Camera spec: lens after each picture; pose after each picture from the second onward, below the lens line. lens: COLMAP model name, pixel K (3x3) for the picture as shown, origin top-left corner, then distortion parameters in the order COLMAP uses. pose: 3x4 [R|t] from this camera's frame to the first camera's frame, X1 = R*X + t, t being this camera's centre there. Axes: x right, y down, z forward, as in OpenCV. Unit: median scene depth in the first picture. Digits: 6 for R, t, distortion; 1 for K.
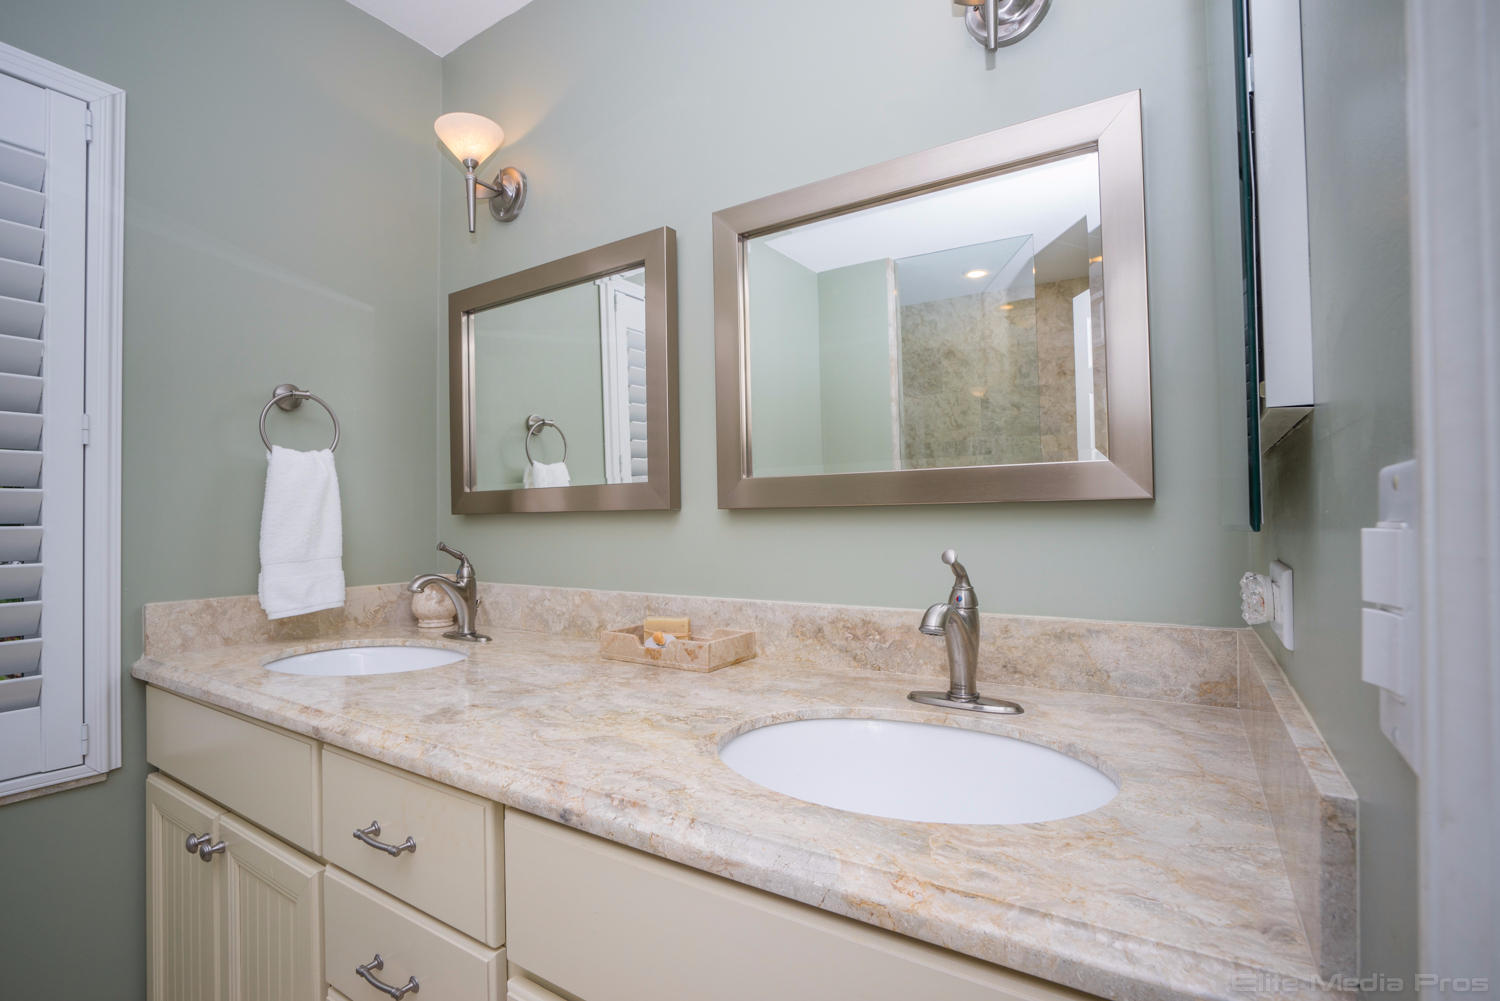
lens RADIAL K [[693.7, 0, 748.3], [0, 693.7, 508.0], [0, 0, 1]] dist [-0.043158, 0.015090]
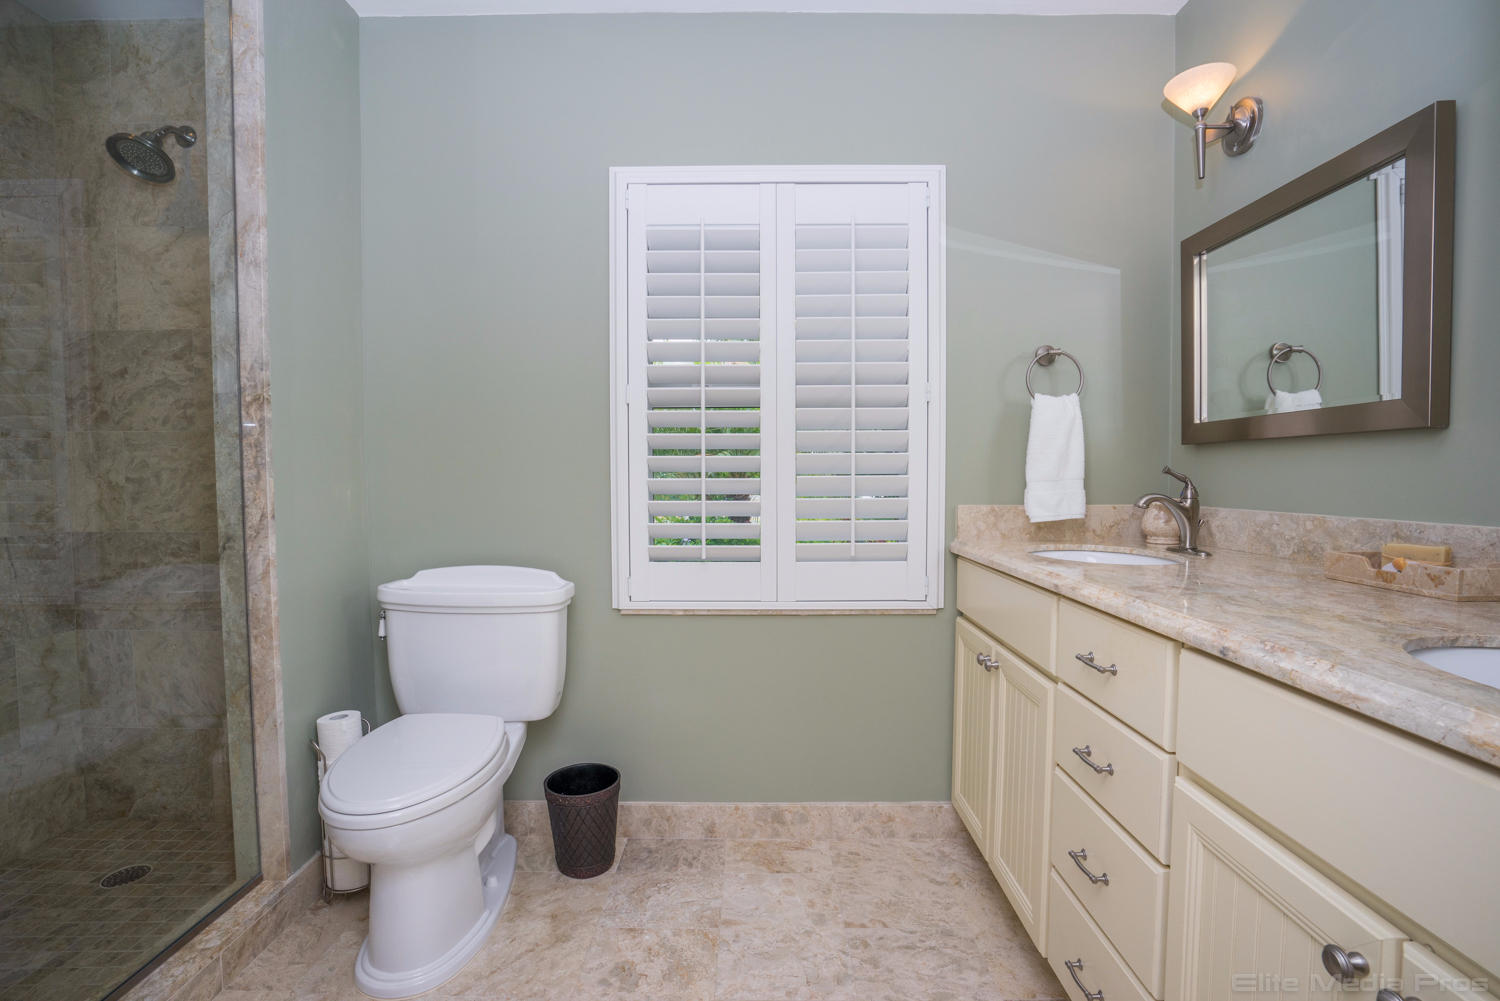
lens RADIAL K [[693.7, 0, 741.5], [0, 693.7, 499.9], [0, 0, 1]] dist [-0.043158, 0.015090]
pose [[0.523461, 0.039373, -0.851139, 0.156694], [0.008940, 0.998623, 0.051694, 0.041467], [0.852003, -0.034669, 0.522388, -0.200796]]
